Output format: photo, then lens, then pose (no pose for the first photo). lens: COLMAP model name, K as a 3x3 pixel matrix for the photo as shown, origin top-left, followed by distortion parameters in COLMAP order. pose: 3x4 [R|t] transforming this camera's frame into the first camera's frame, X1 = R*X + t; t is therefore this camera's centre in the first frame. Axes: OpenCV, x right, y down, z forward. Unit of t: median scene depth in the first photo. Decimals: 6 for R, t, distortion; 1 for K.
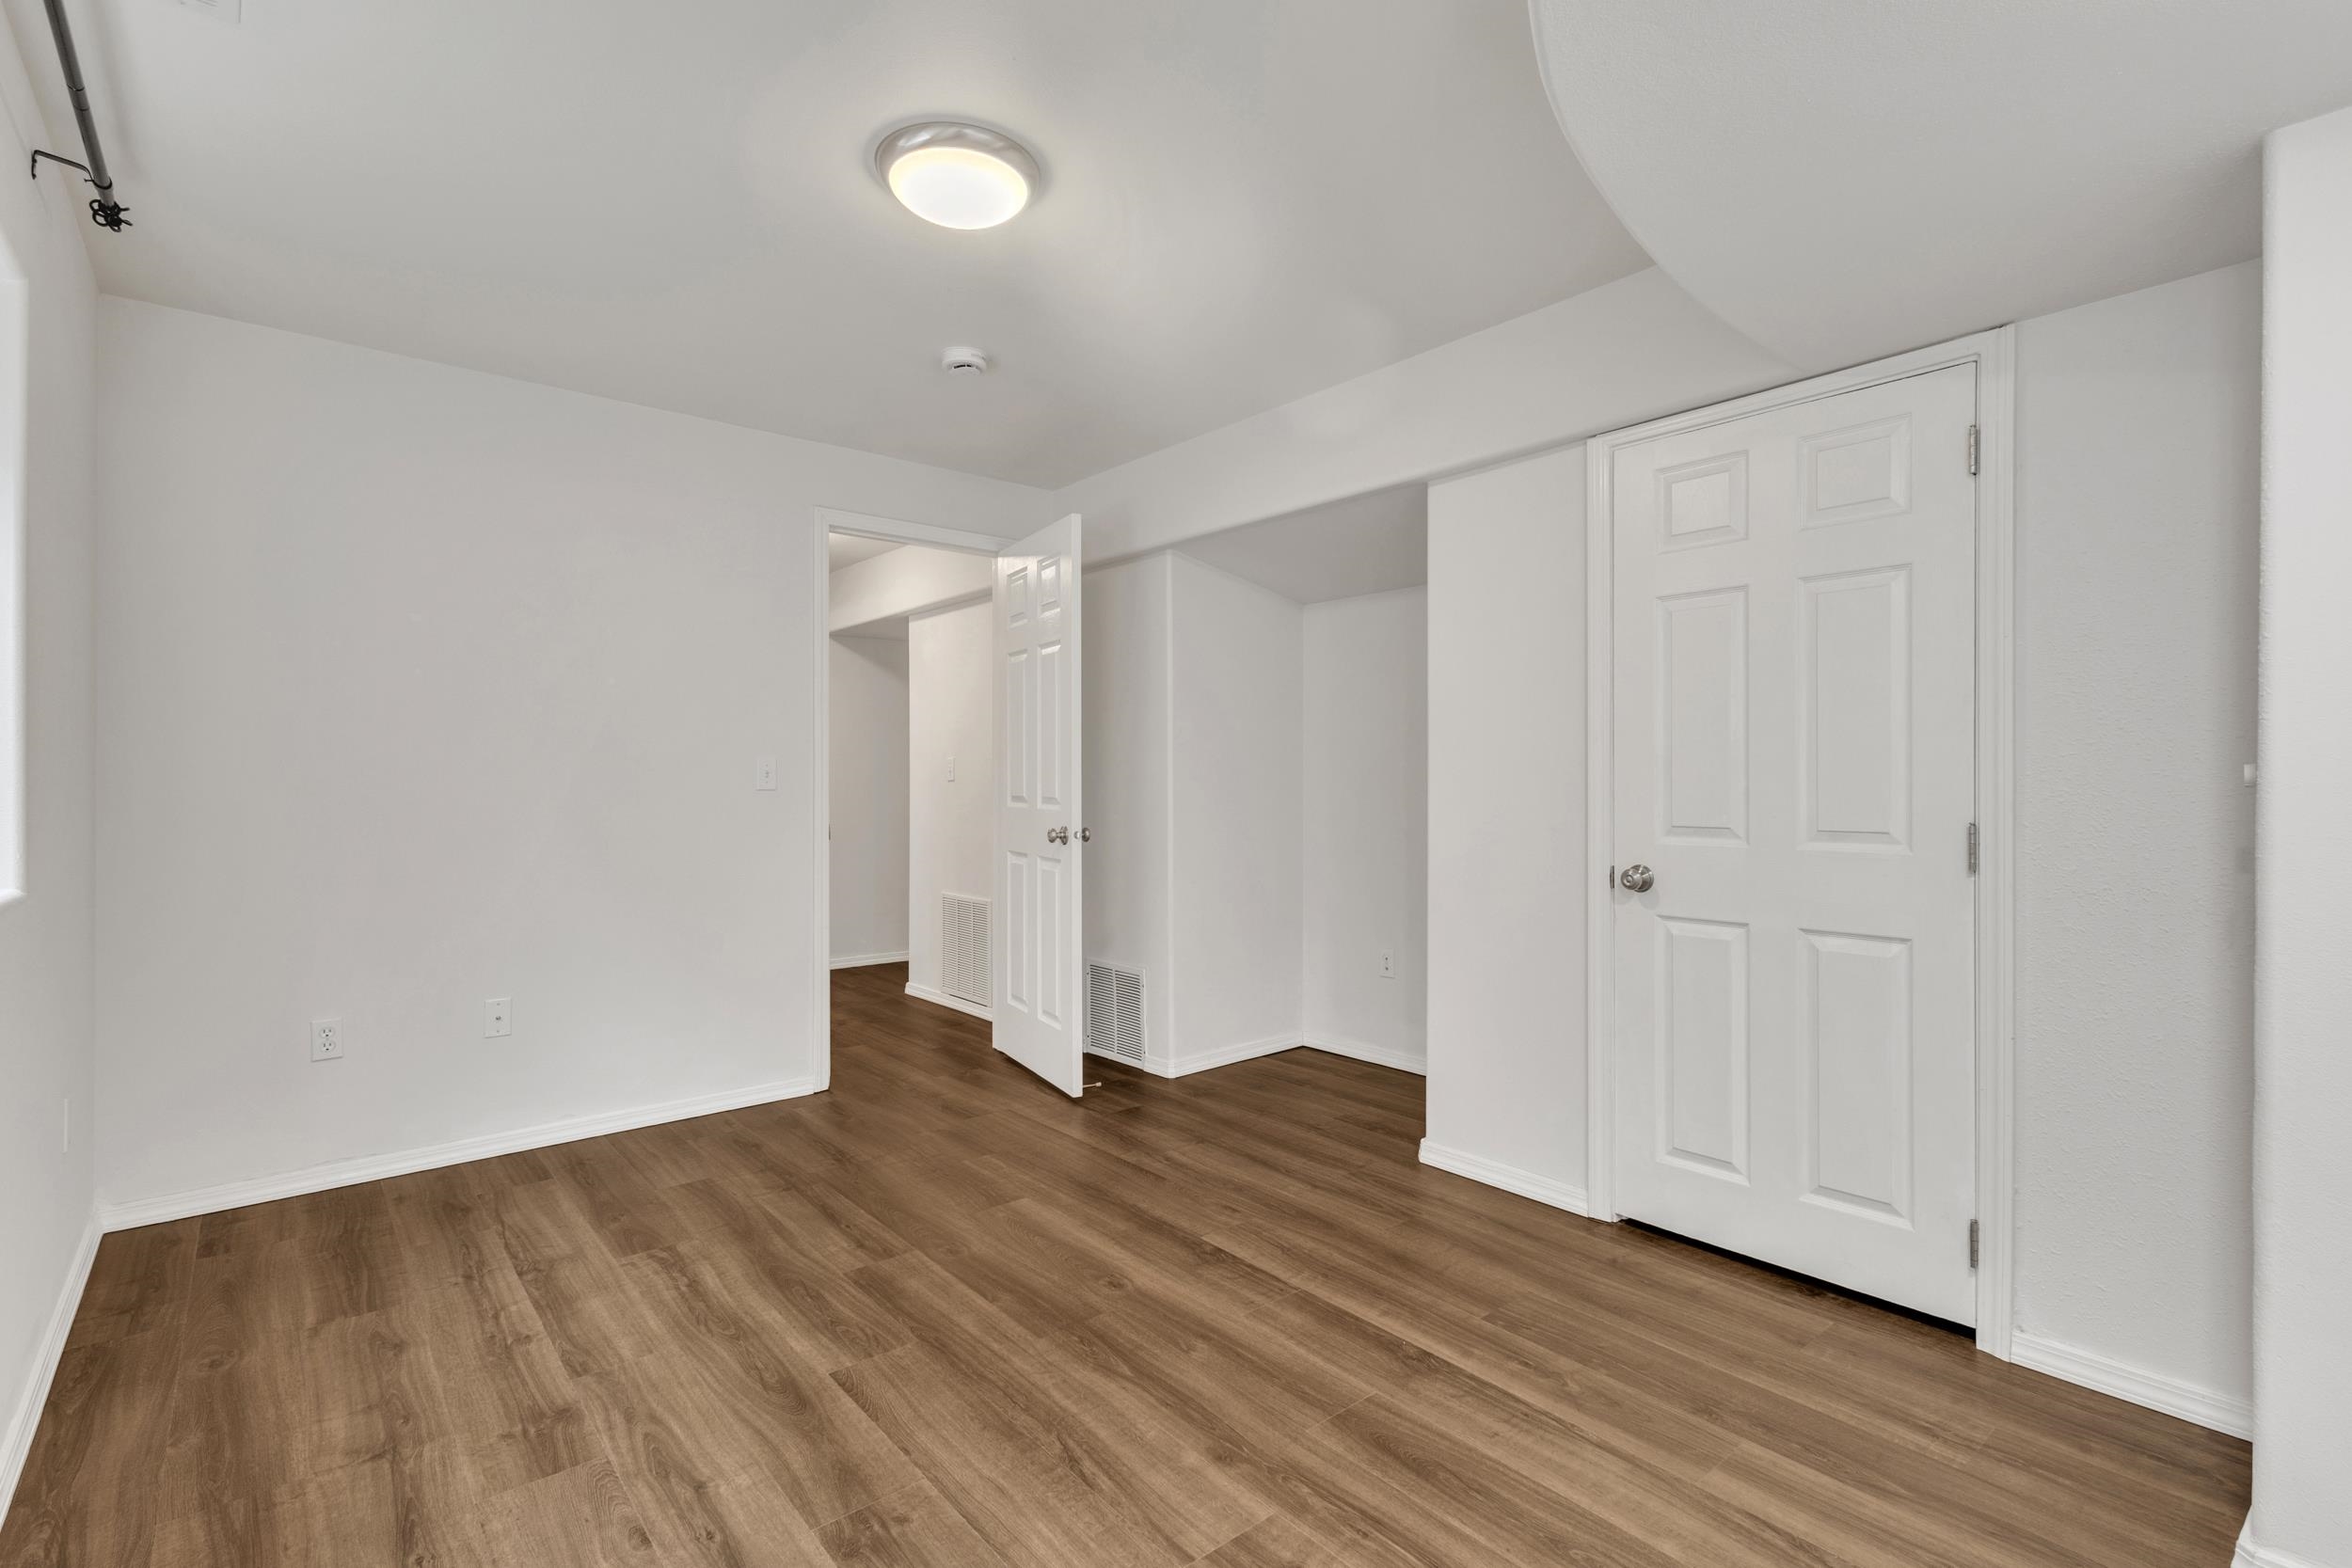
lens RADIAL K [[1092.8, 0, 1191.3], [0, 1092.8, 780.0], [0, 0, 1]] dist [0.012342, -0.002075]
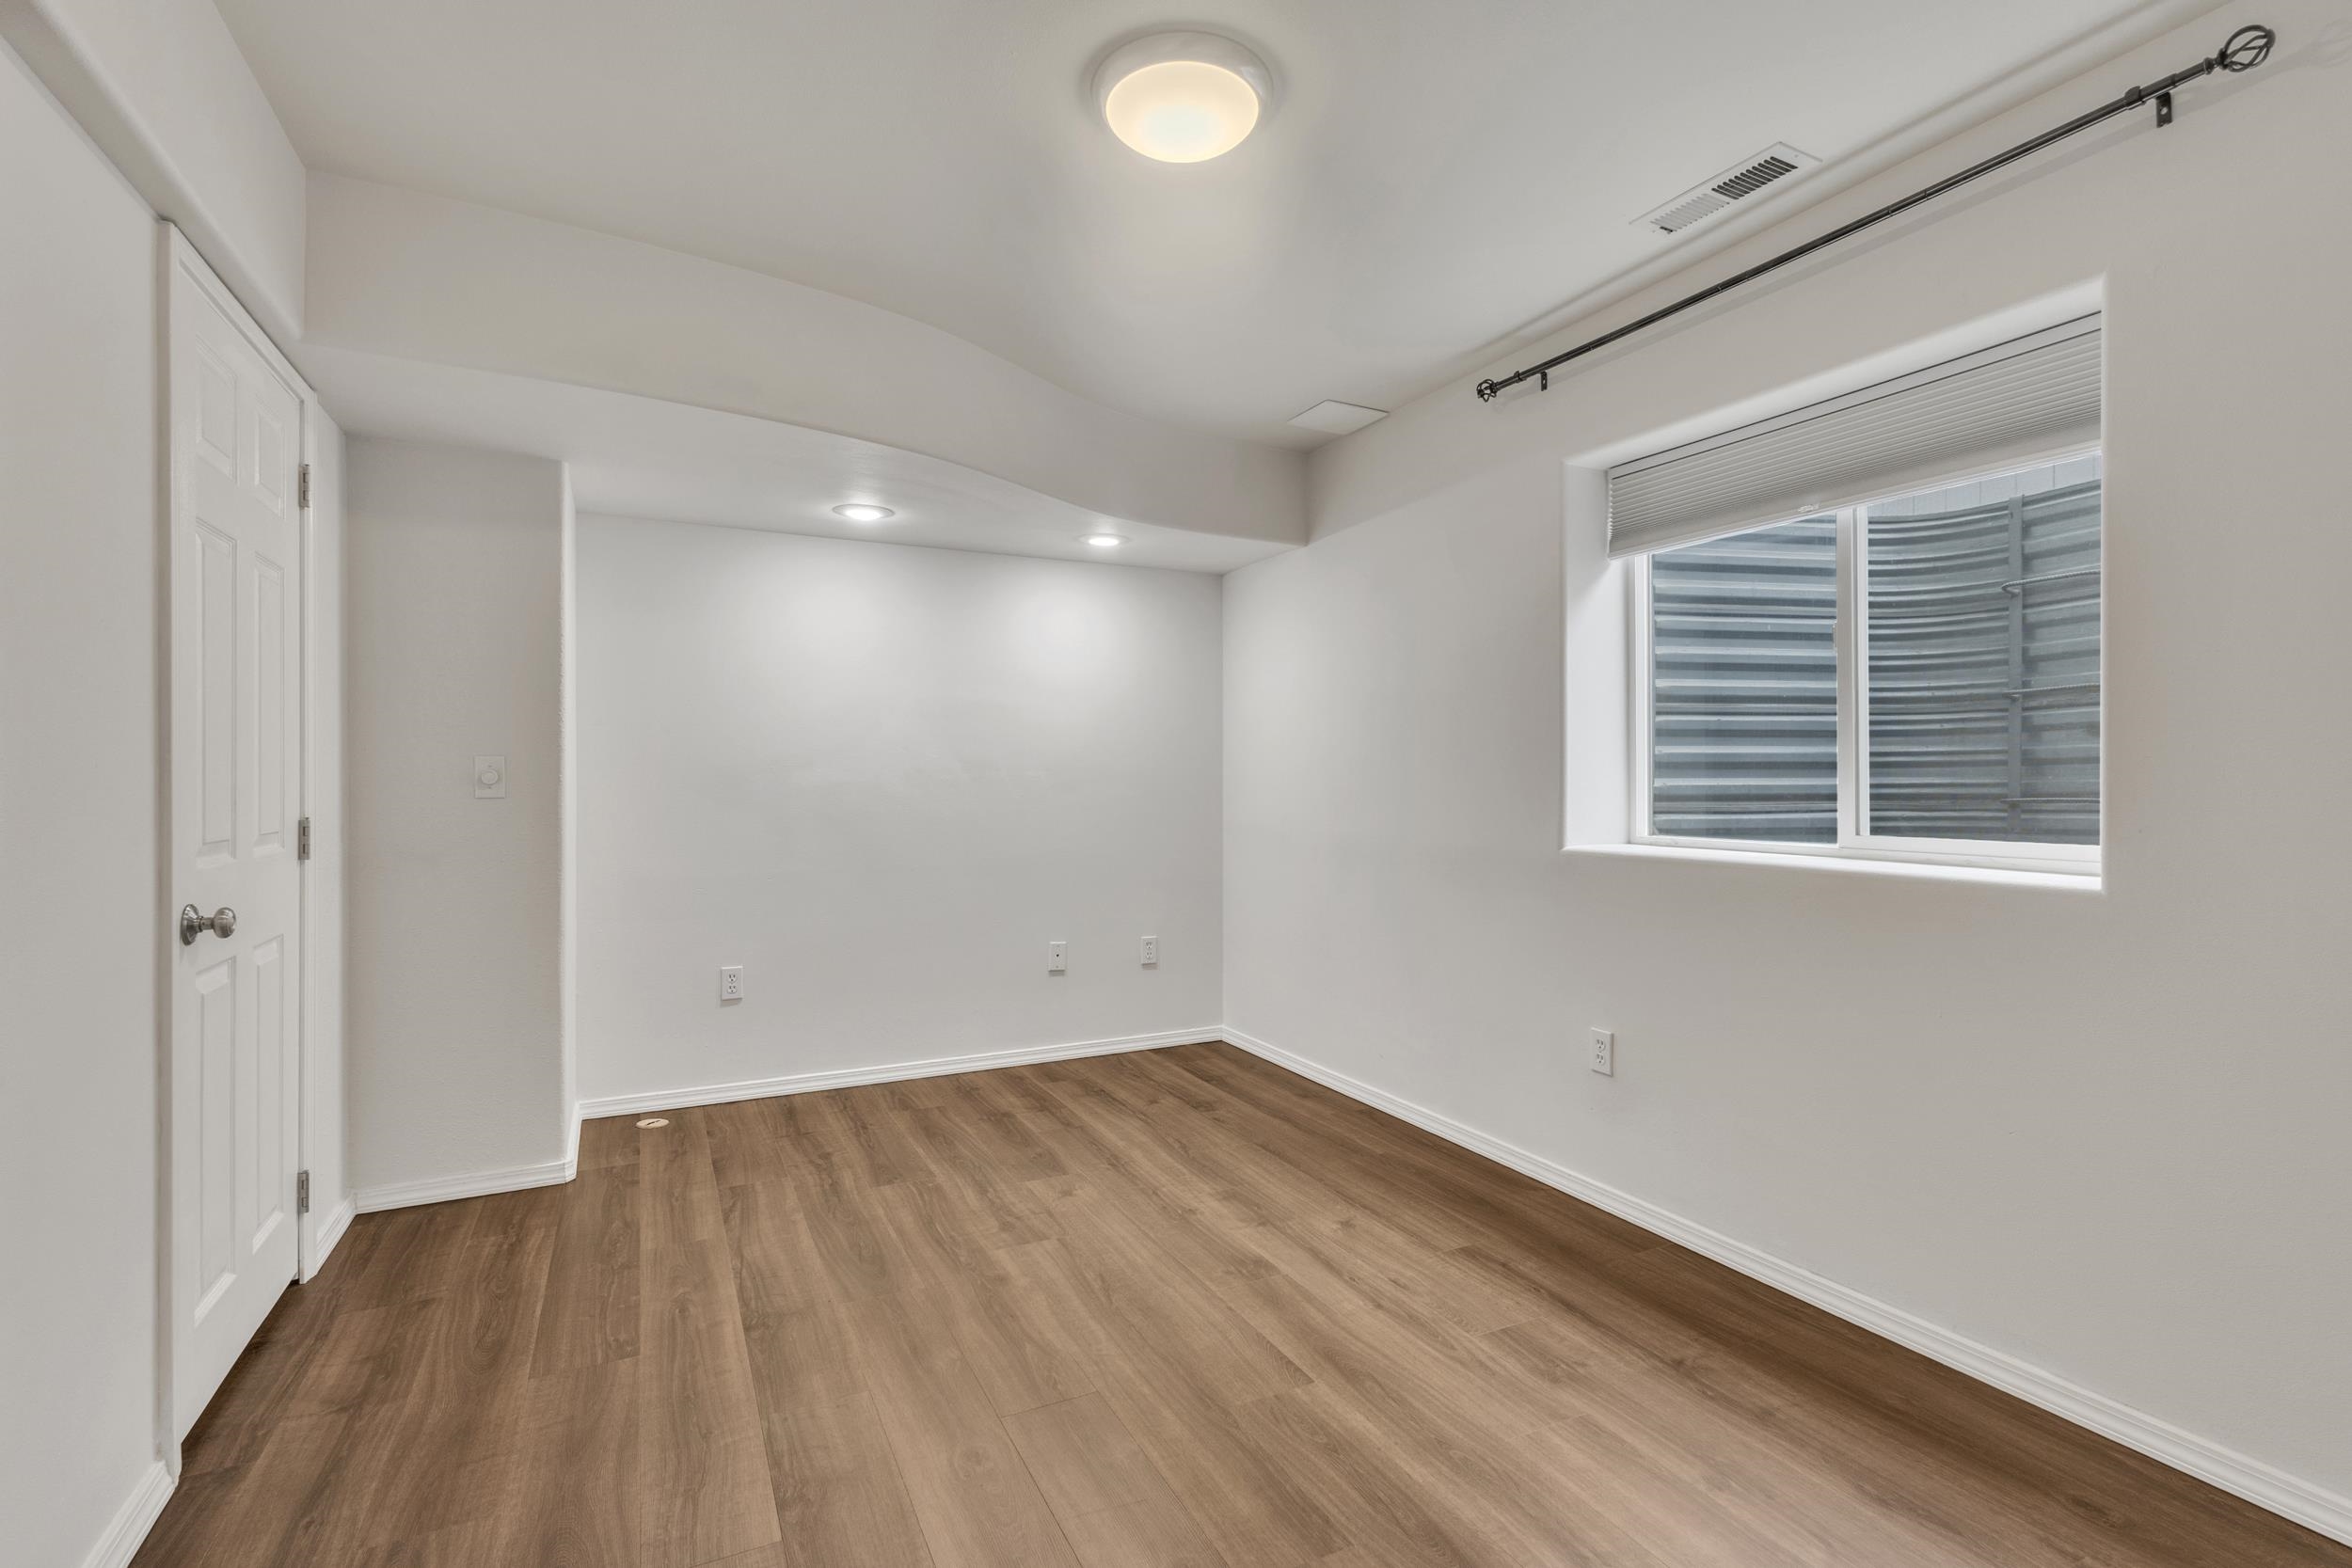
lens RADIAL K [[1092.8, 0, 1178.6], [0, 1092.8, 785.5], [0, 0, 1]] dist [0.012342, -0.002075]
pose [[-0.969706, 0.000693, 0.244274, -0.467968], [0.001055, 0.999999, 0.001349, 0.006715], [-0.244273, 0.001566, -0.969705, 2.049046]]
